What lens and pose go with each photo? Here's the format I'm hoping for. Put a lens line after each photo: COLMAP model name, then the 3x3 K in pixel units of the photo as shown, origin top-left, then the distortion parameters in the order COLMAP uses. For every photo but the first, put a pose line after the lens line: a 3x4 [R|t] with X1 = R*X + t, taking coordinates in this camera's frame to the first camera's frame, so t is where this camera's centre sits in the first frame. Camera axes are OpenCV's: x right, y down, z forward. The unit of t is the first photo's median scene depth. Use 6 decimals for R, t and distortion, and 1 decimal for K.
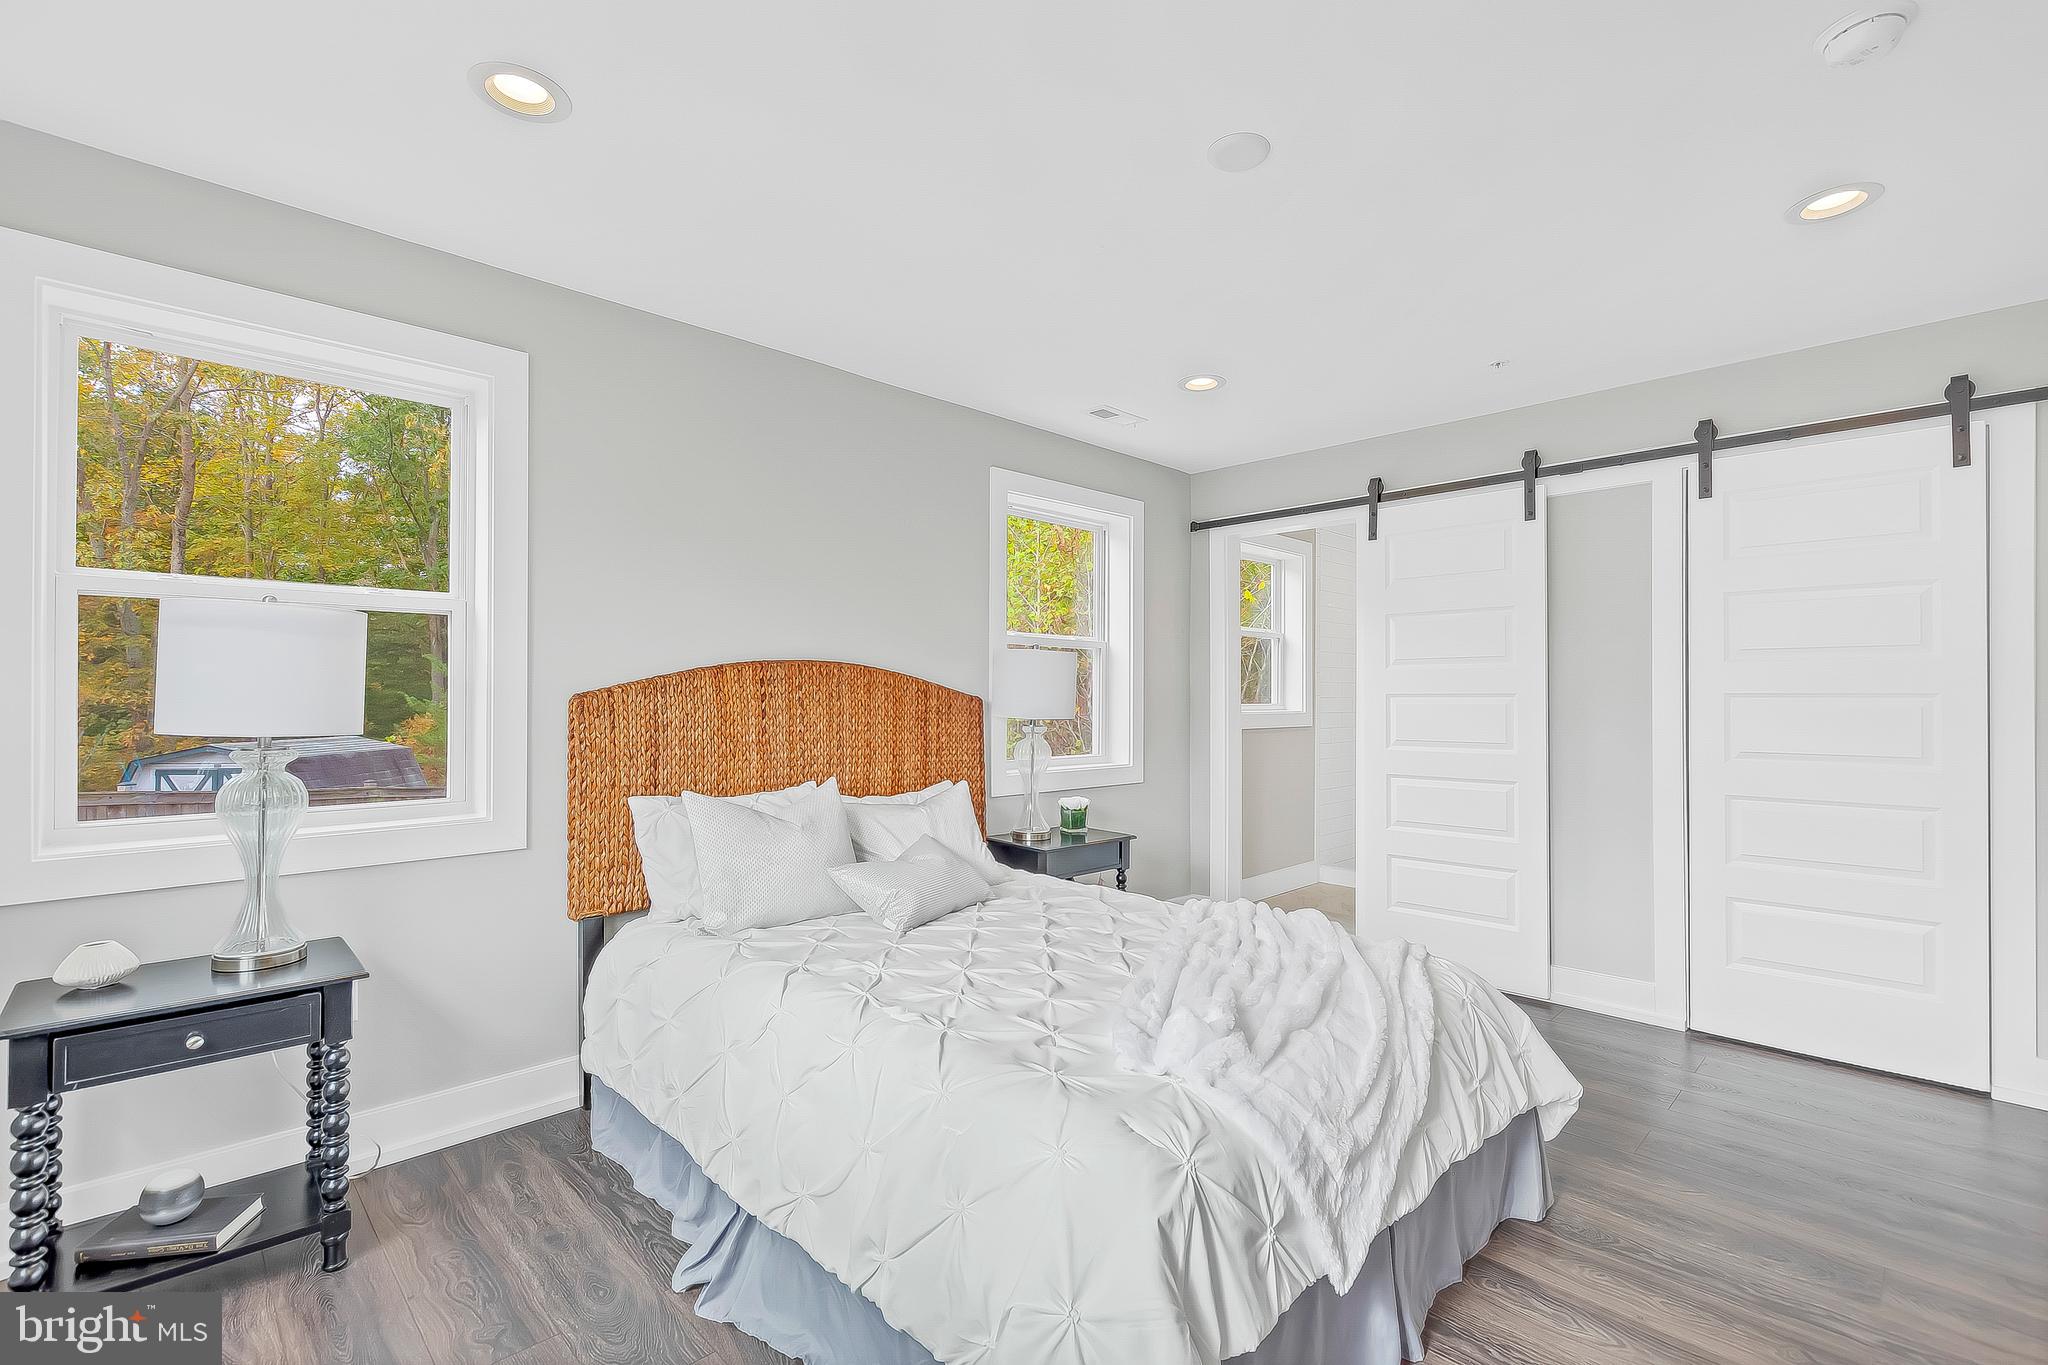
lens RADIAL K [[878.1, 0, 1022.2], [0, 878.1, 699.6], [0, 0, 1]] dist [0.001747, 0.000179]
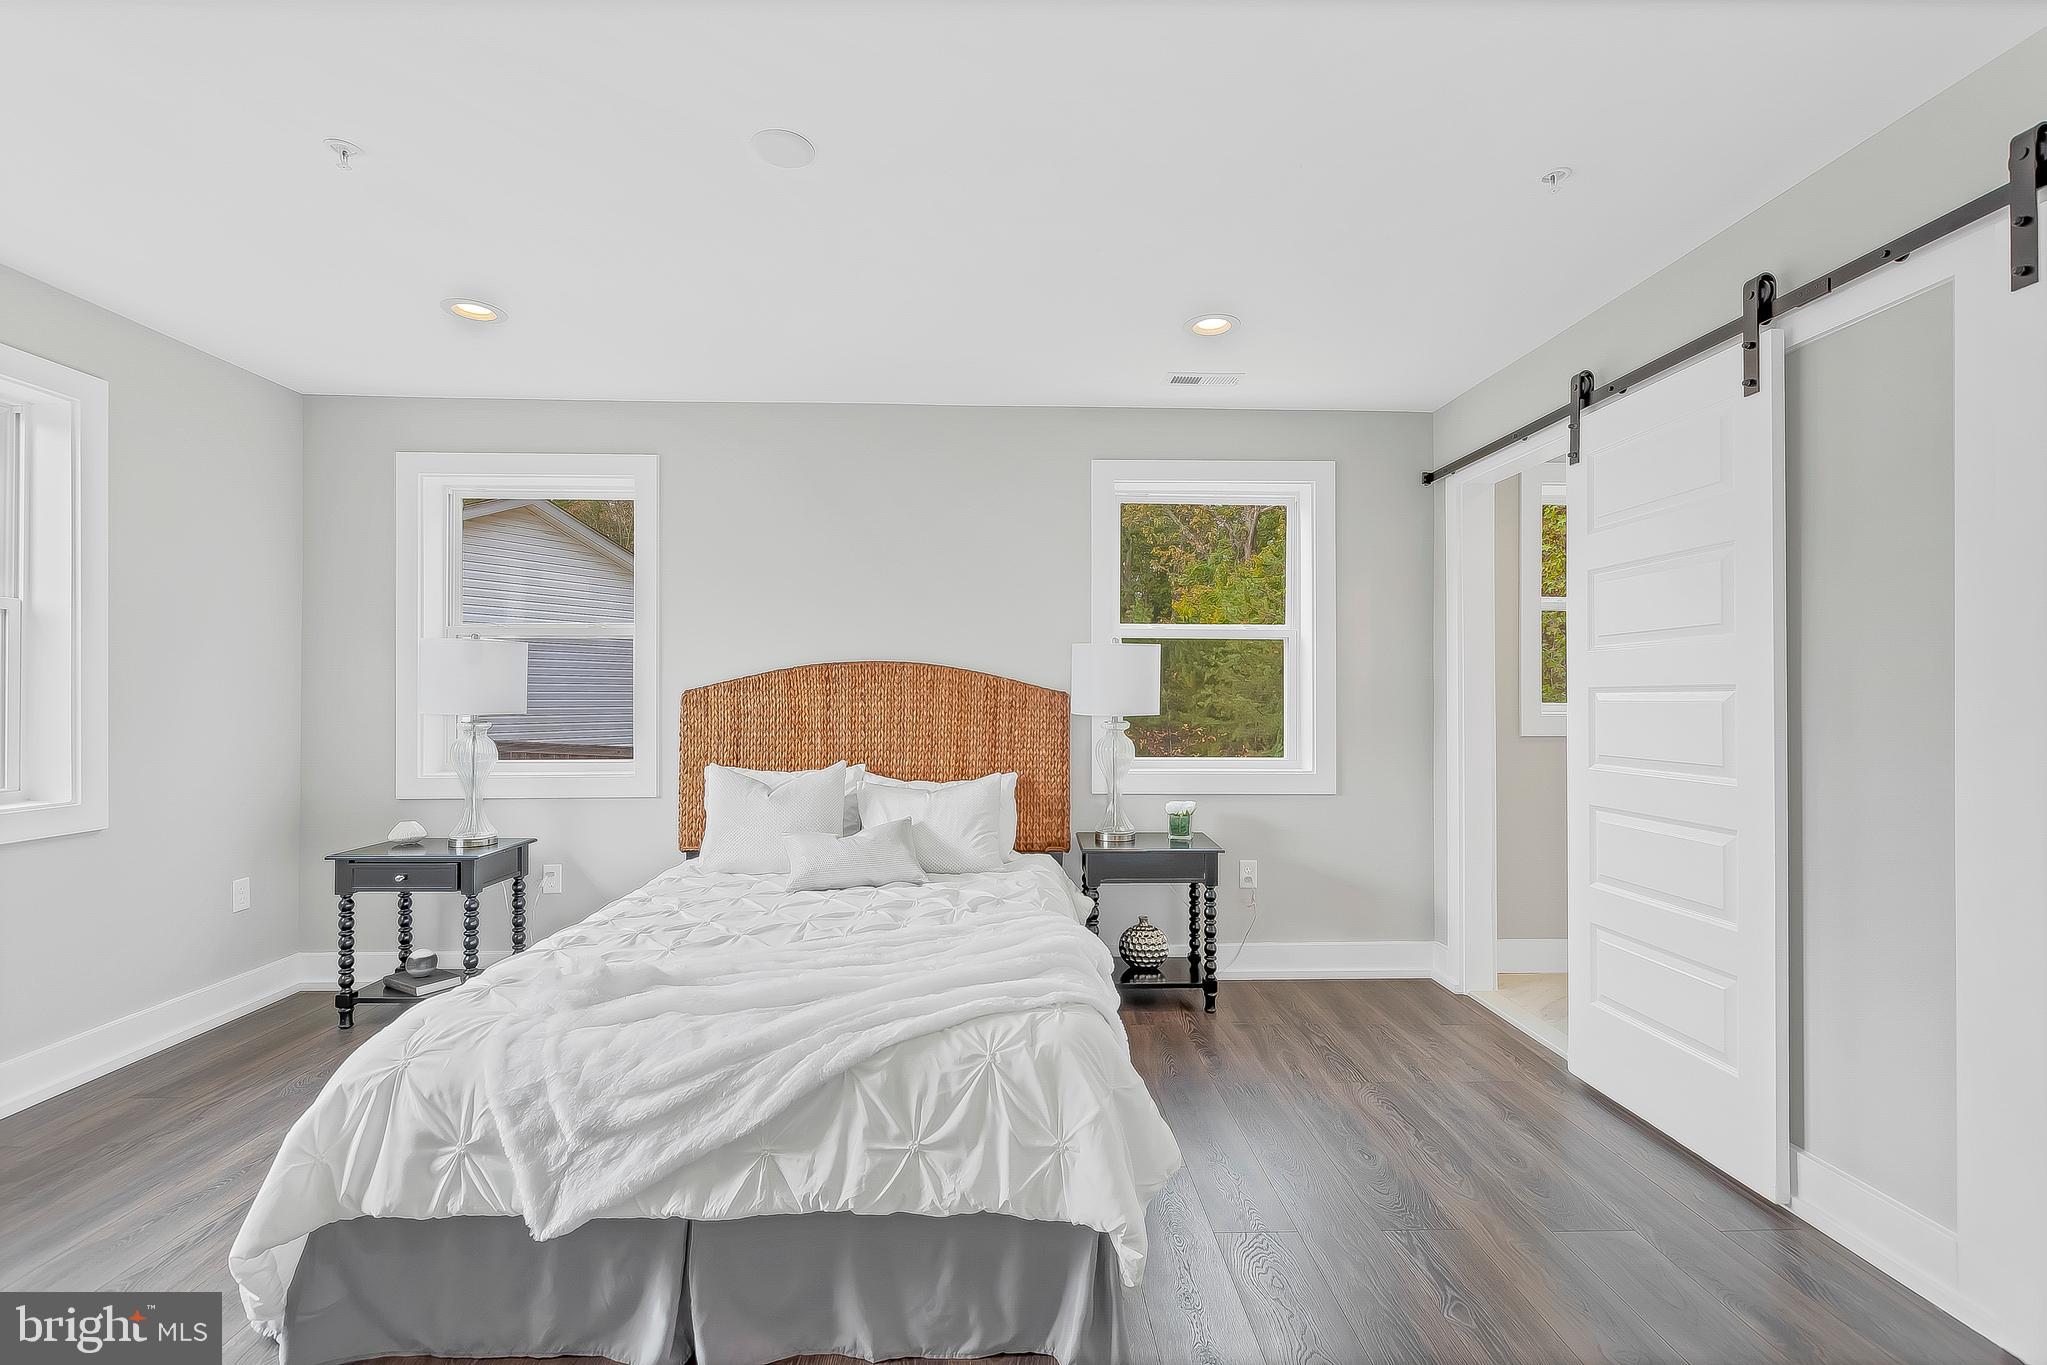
lens RADIAL K [[866.4, 0, 1021.7], [0, 866.4, 690.7], [0, 0, 1]] dist [-0.000068, -0.000149]
pose [[0.750862, -0.004183, -0.660446, 0.675420], [0.001017, 0.999986, -0.005177, 0.000656], [0.660459, 0.003216, 0.750856, 0.259563]]
